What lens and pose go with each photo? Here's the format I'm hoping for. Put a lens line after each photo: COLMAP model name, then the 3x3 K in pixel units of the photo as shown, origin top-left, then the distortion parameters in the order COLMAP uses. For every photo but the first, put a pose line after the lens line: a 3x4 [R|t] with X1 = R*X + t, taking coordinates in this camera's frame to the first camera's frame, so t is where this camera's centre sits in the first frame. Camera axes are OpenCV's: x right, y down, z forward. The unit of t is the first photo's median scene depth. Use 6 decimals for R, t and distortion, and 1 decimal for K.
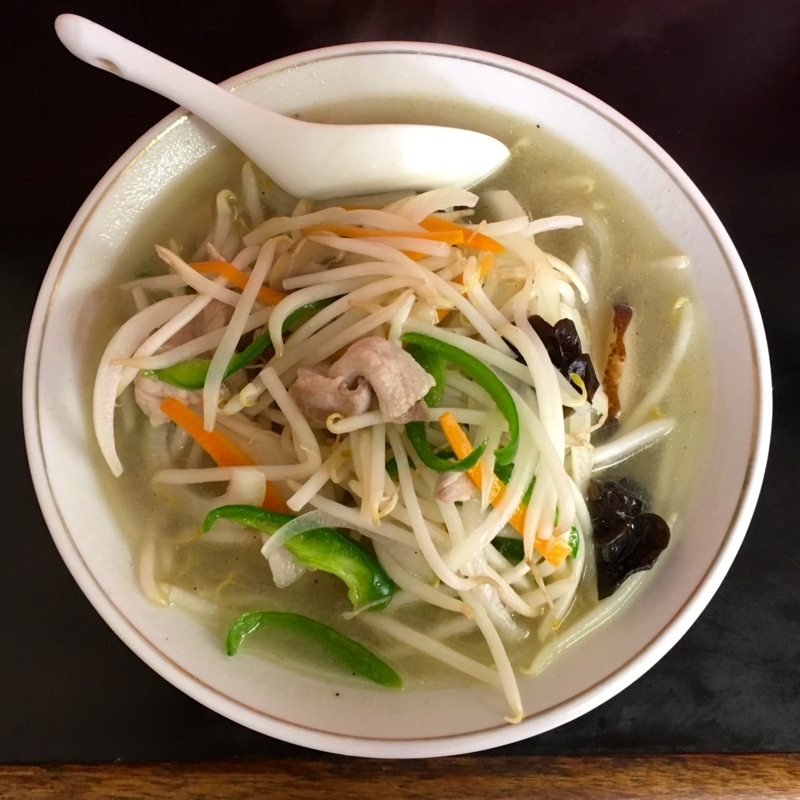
lens RADIAL K [[1103.1, 0, 365.2], [0, 1103.1, 359.4], [0, 0, 1]] dist [0.002111, -0.007020]
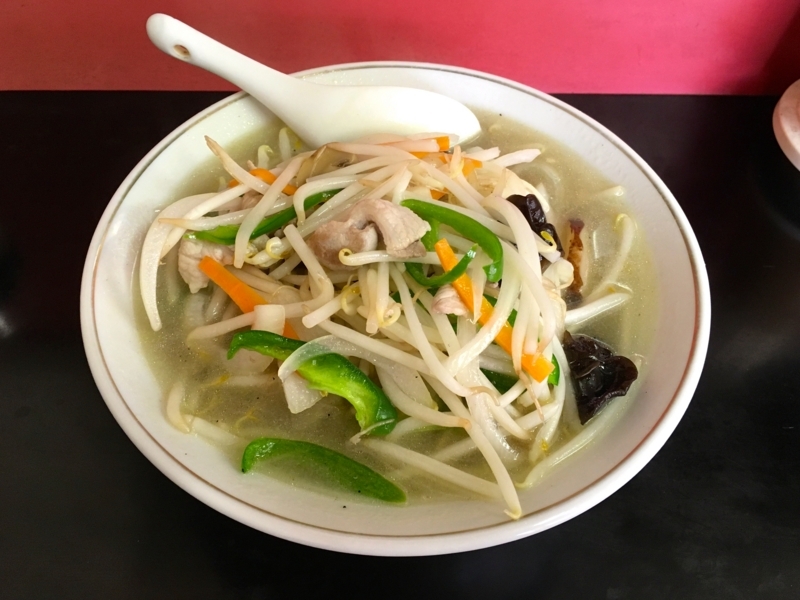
lens RADIAL K [[744.3, 0, 400.8], [0, 744.3, 310.1], [0, 0, 1]] dist [-0.000680, -0.016926]
pose [[0.999368, 0.002120, 0.035478, 0.002652], [0.010385, 0.937243, -0.348523, 0.371384], [-0.033991, 0.348671, 0.936629, 0.264058]]
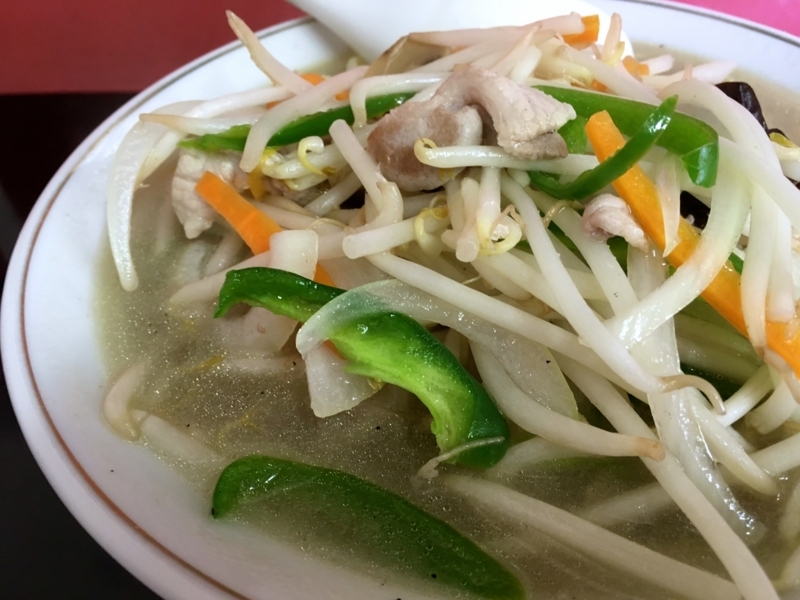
lens RADIAL K [[722.0, 0, 390.5], [0, 722.0, 311.7], [0, 0, 1]] dist [0.016626, 0.002994]
pose [[0.992626, 0.035338, -0.115954, 0.005223], [-0.087770, 0.869297, -0.486435, 0.346760], [0.083609, 0.493025, 0.865988, 0.632910]]
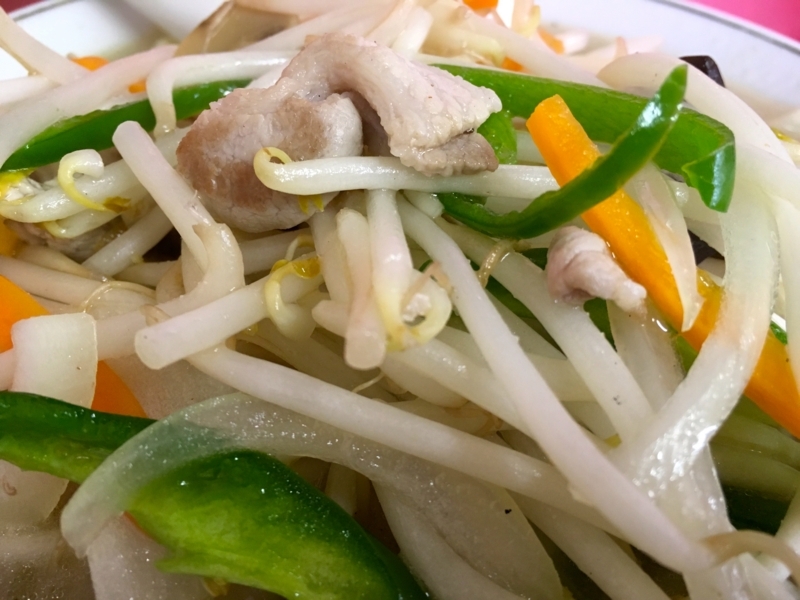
lens RADIAL K [[744.3, 0, 400.8], [0, 744.3, 310.1], [0, 0, 1]] dist [-0.000680, -0.016926]
pose [[0.995124, -0.043563, 0.088486, -0.007626], [0.082141, 0.862661, -0.499069, 0.234456], [-0.054593, 0.503904, 0.862033, 0.751818]]
